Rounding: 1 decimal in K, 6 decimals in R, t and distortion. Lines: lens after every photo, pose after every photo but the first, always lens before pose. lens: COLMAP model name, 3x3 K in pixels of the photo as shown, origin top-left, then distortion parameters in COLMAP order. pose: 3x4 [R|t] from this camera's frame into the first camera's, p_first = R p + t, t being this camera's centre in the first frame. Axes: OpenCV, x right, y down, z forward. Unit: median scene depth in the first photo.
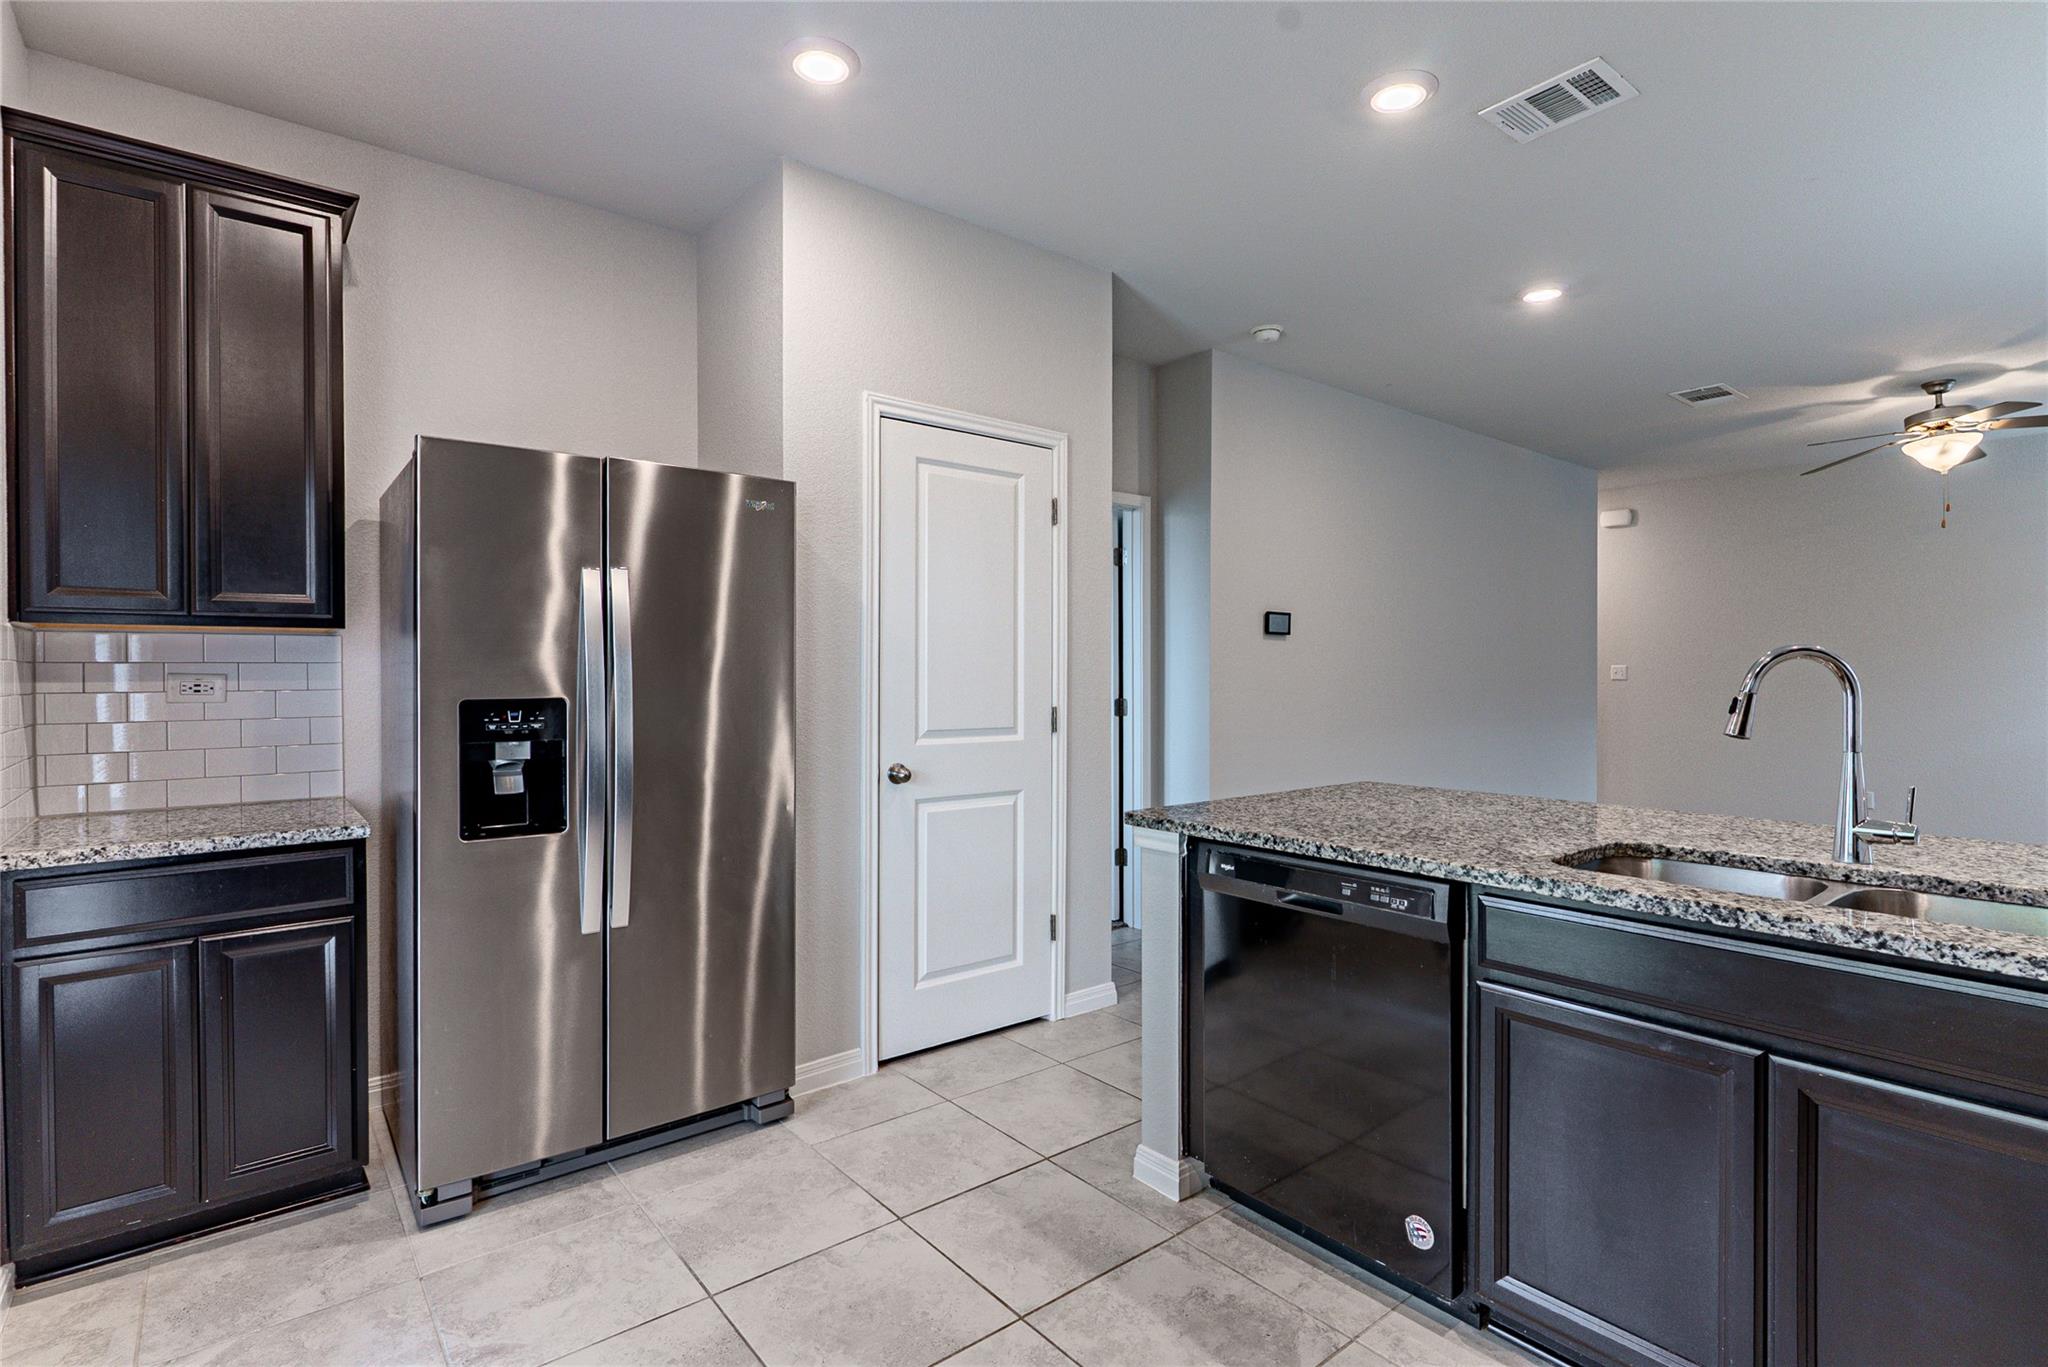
lens RADIAL K [[990.4, 0, 1002.4], [0, 990.4, 688.0], [0, 0, 1]] dist [0.003620, -0.002372]
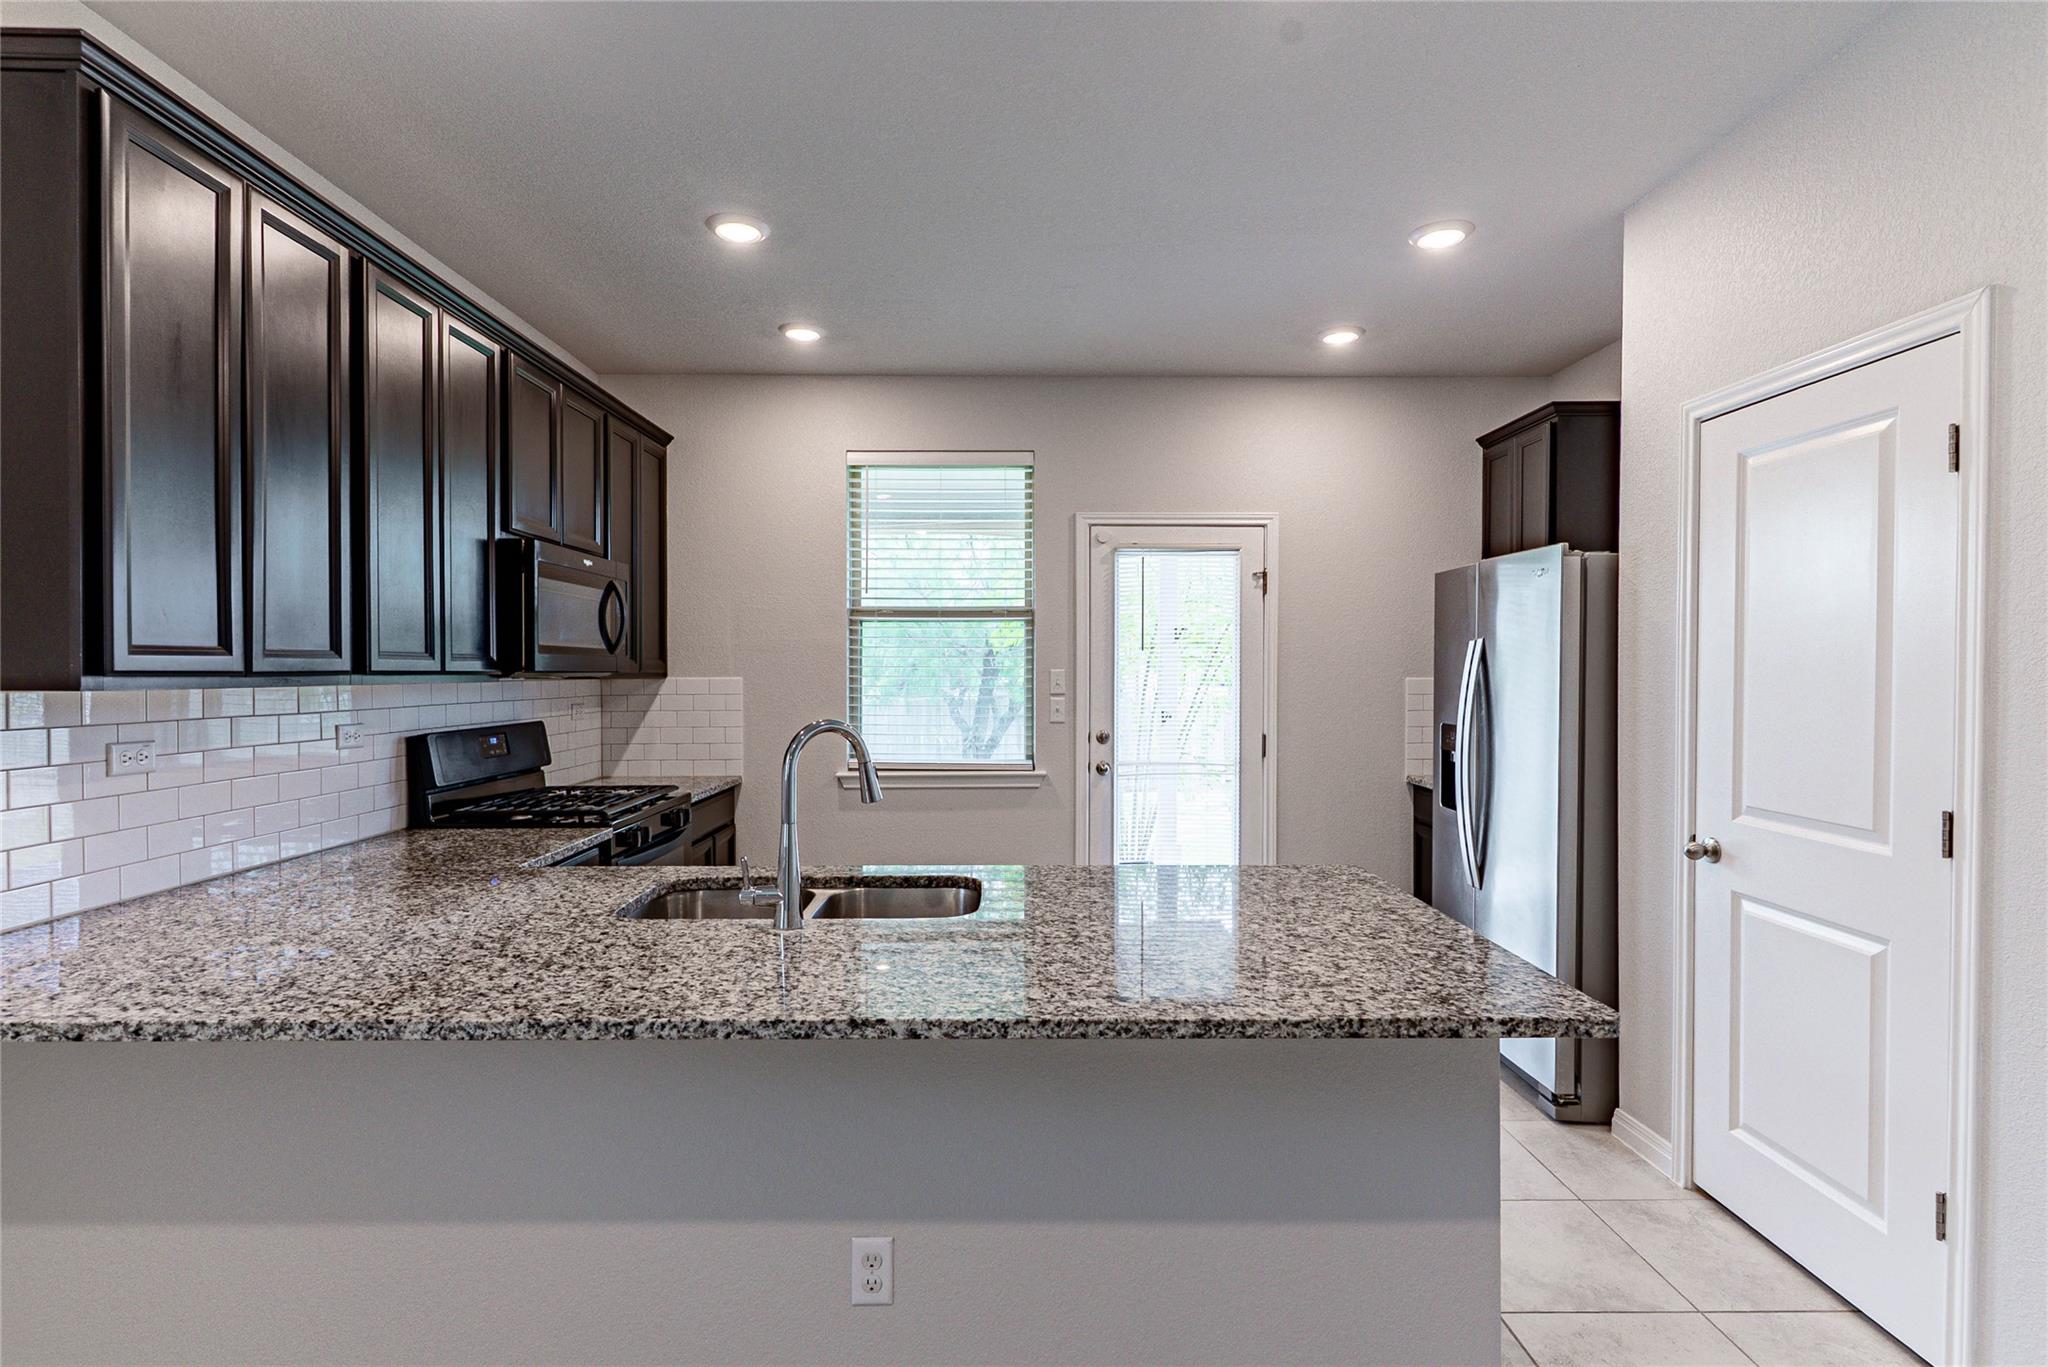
lens RADIAL K [[990.4, 0, 1014.9], [0, 990.4, 676.3], [0, 0, 1]] dist [0.003620, -0.002372]
pose [[-0.624101, 0.006084, -0.781320, 1.241130], [-0.015141, 0.999688, 0.019879, -0.088872], [0.781197, 0.024237, -0.623814, 1.475435]]
